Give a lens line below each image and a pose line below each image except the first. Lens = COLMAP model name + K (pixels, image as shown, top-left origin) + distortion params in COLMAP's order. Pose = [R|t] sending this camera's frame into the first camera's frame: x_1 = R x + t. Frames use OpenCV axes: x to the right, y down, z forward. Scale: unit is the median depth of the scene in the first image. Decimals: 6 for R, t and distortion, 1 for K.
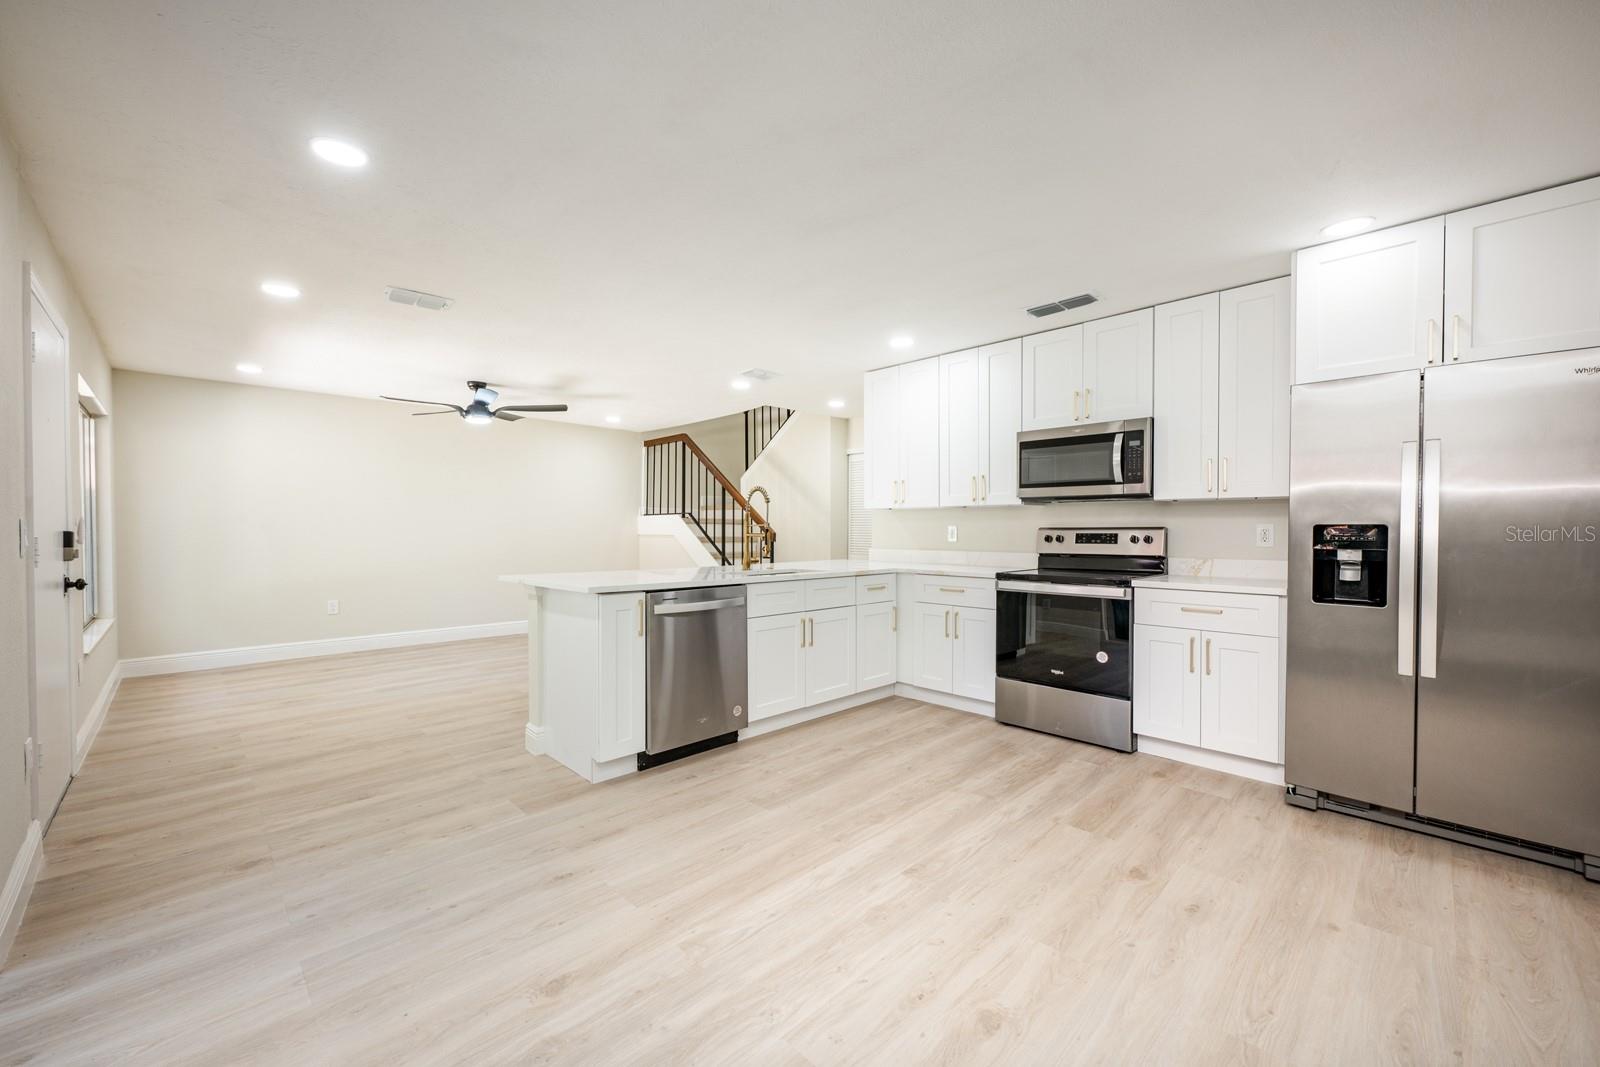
lens RADIAL K [[626.0, 0, 800.0], [0, 626.0, 533.5], [0, 0, 1]] dist [-0.001064, -0.000265]
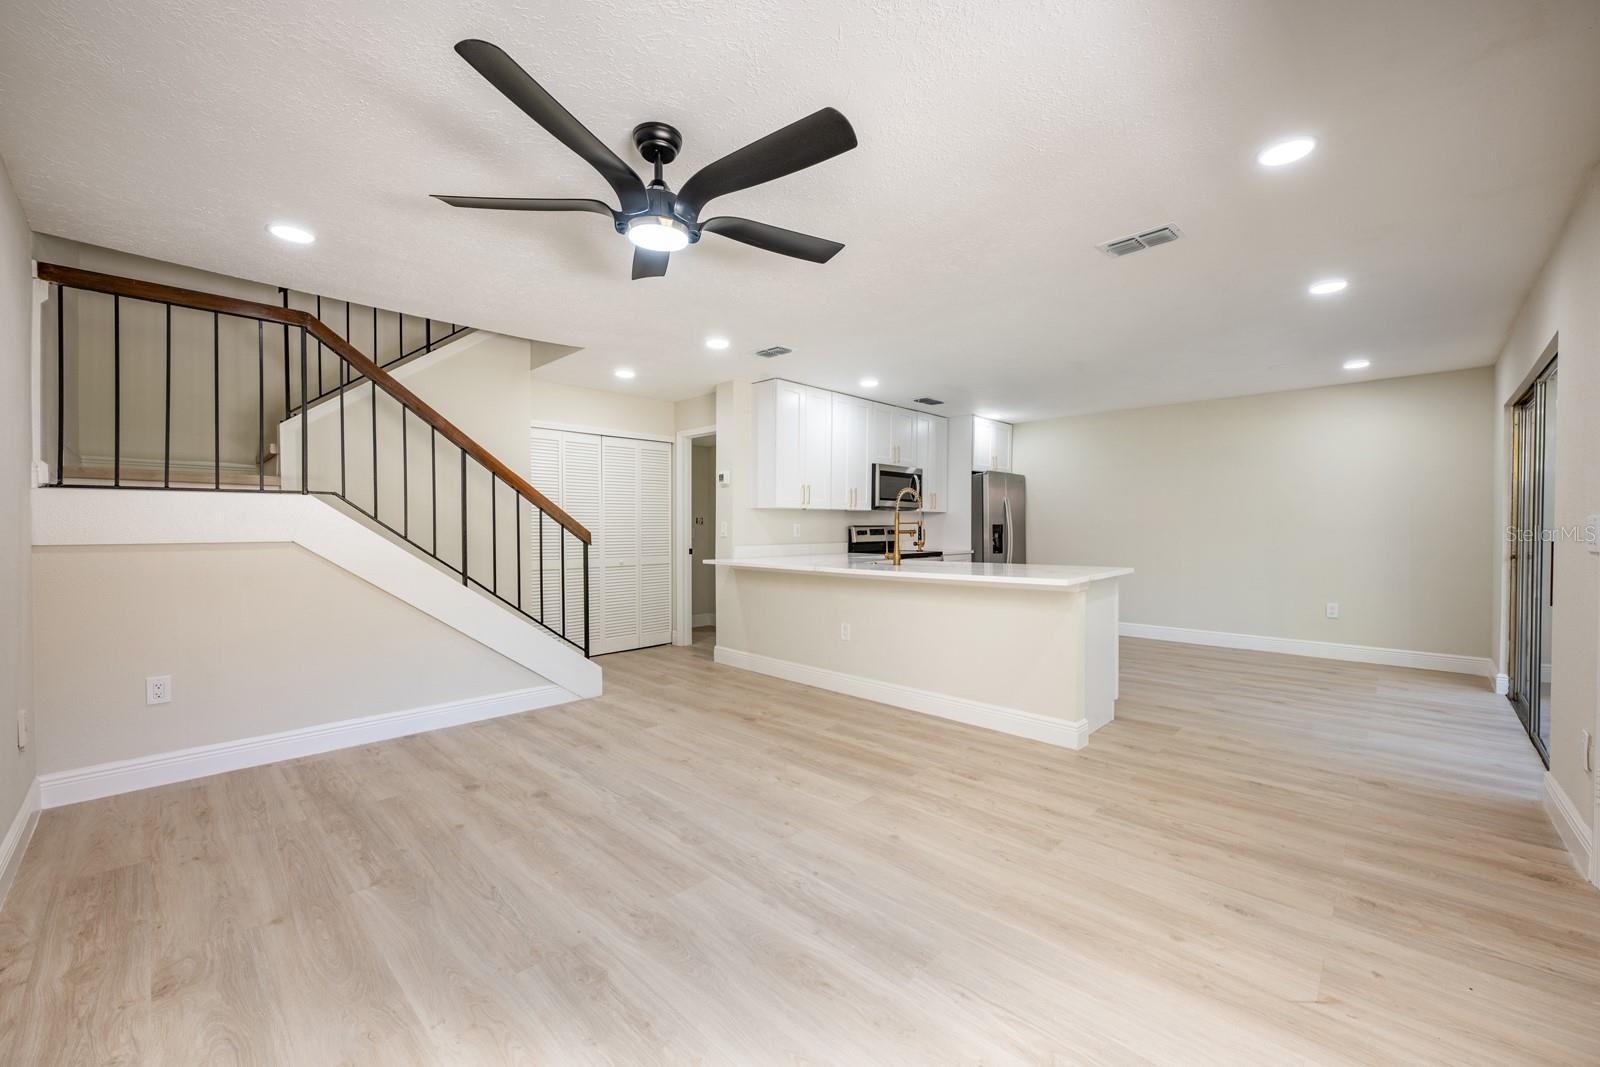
lens RADIAL K [[628.3, 0, 797.7], [0, 628.3, 535.0], [0, 0, 1]] dist [-0.000652, -0.000092]
pose [[-0.021163, -0.013748, 0.999682, -1.362827], [0.008811, 0.999864, 0.013937, -0.010911], [-0.999737, 0.009103, -0.021039, 1.409613]]
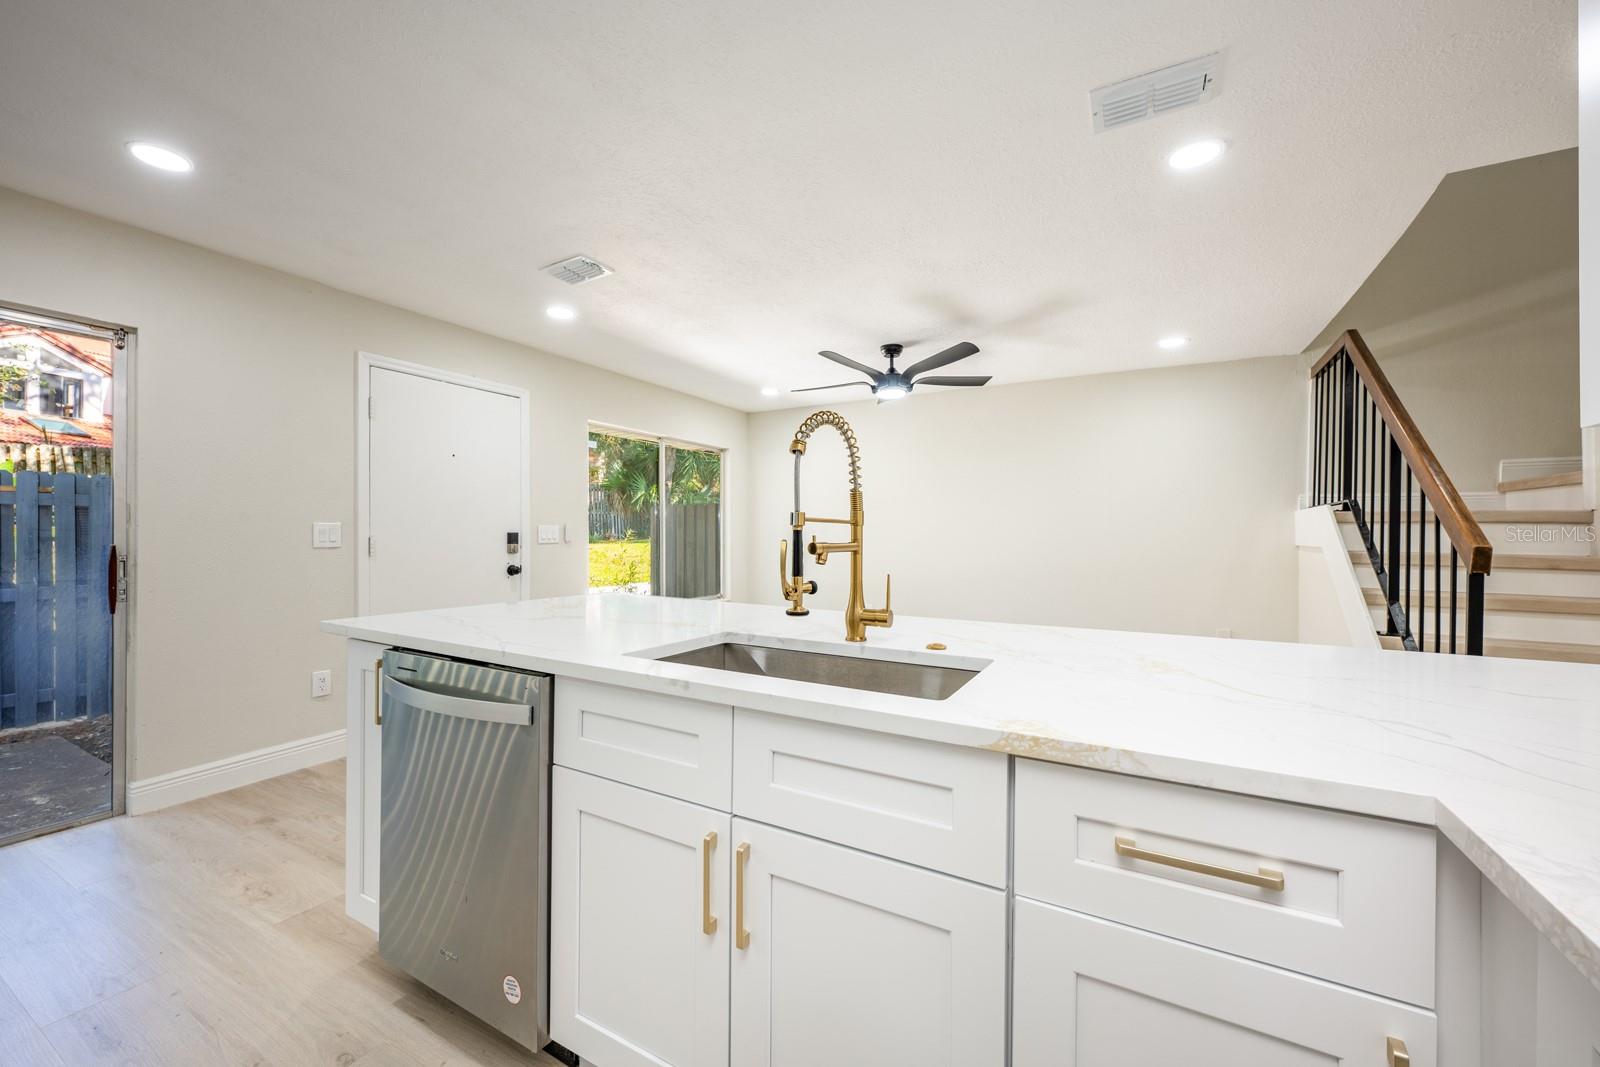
lens RADIAL K [[628.3, 0, 797.7], [0, 628.3, 535.0], [0, 0, 1]] dist [-0.000652, -0.000092]
pose [[0.280453, 0.005533, -0.959852, 0.317306], [-0.011938, 0.999926, 0.002276, -0.007096], [0.959793, 0.010820, 0.280498, 1.016991]]
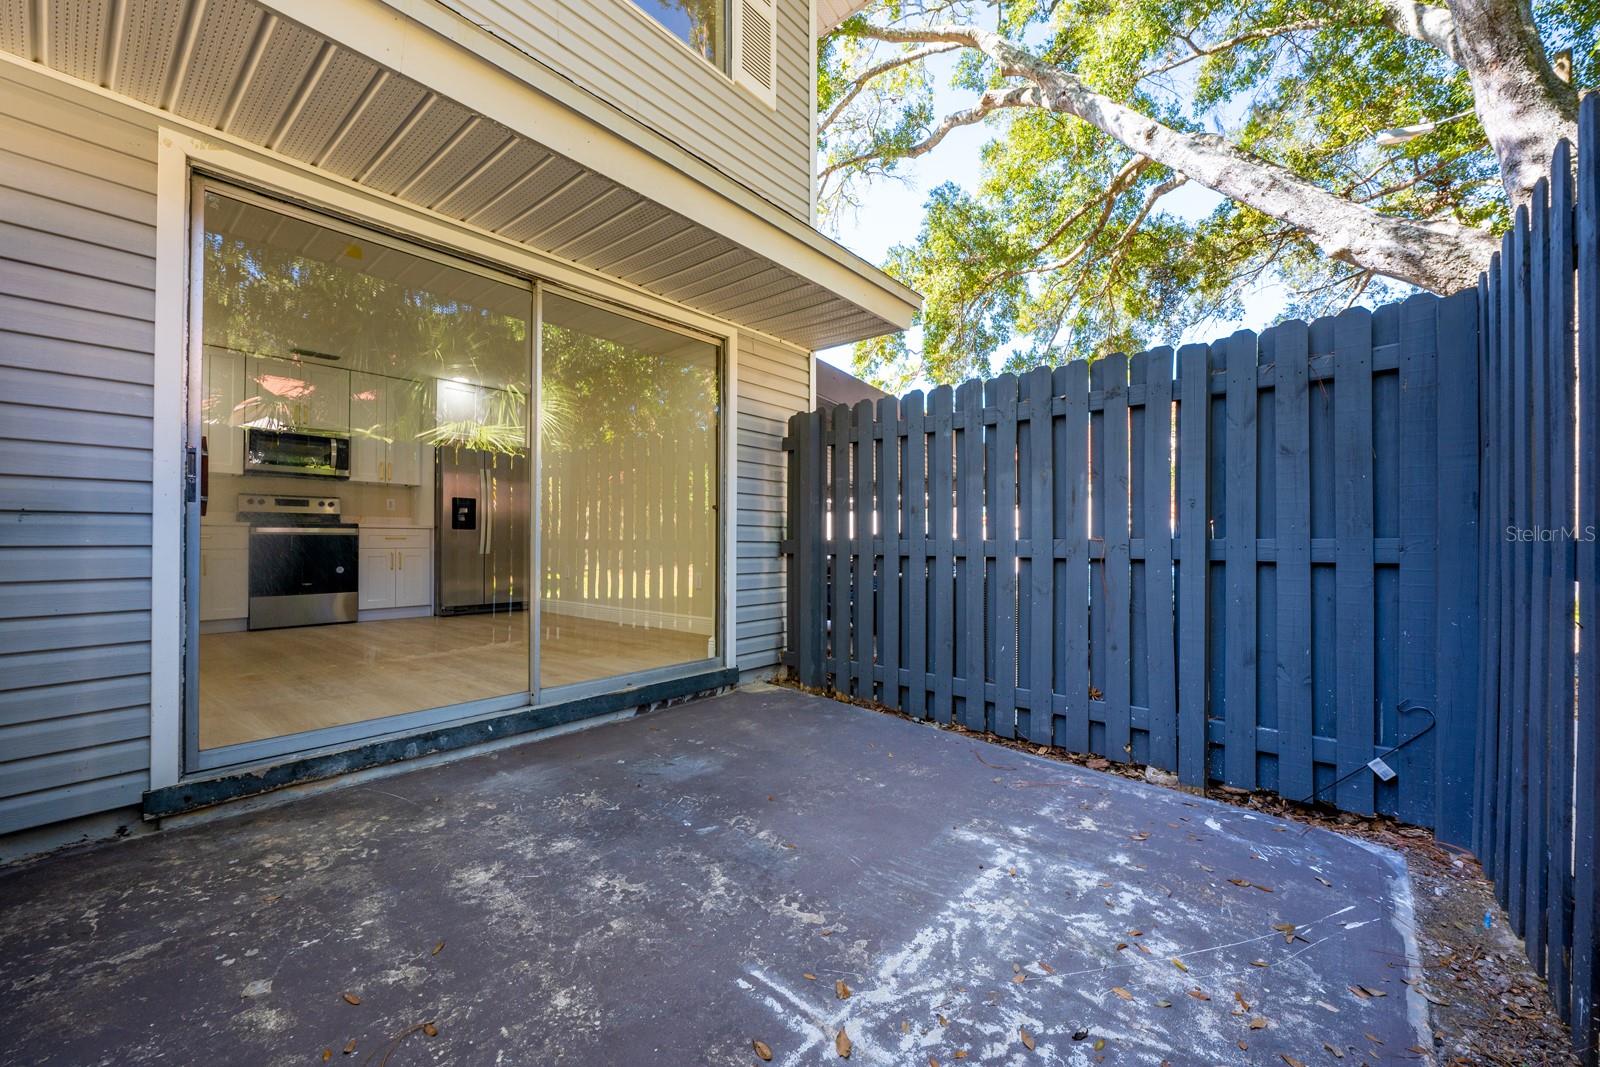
lens RADIAL K [[628.3, 0, 797.7], [0, 628.3, 535.0], [0, 0, 1]] dist [-0.000652, -0.000092]
pose [[-0.092932, 0.013252, 0.995584, -1.304253], [0.006431, 0.999899, -0.012709, 0.128968], [-0.995652, 0.005222, -0.093008, -0.086829]]
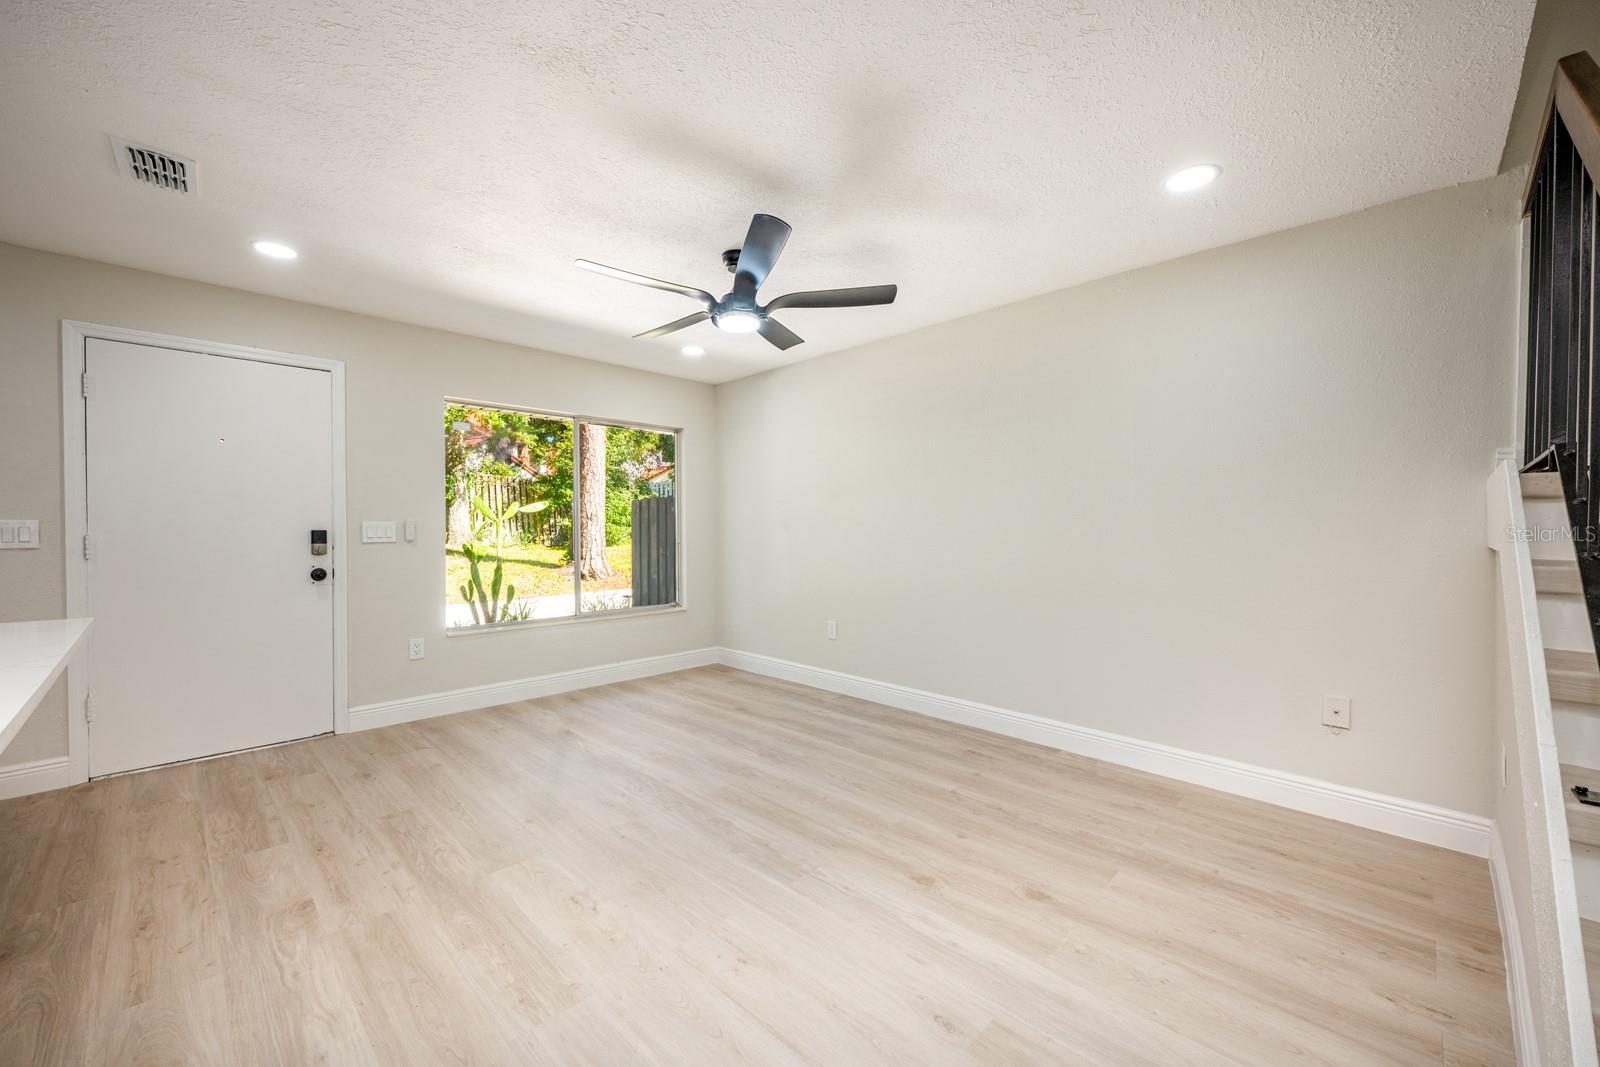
lens RADIAL K [[626.0, 0, 800.0], [0, 626.0, 533.5], [0, 0, 1]] dist [-0.001064, -0.000265]
pose [[0.012063, 0.007443, -0.999900, 0.039340], [-0.007049, 0.999948, 0.007358, -0.010513], [0.999902, 0.006959, 0.012115, 1.594038]]
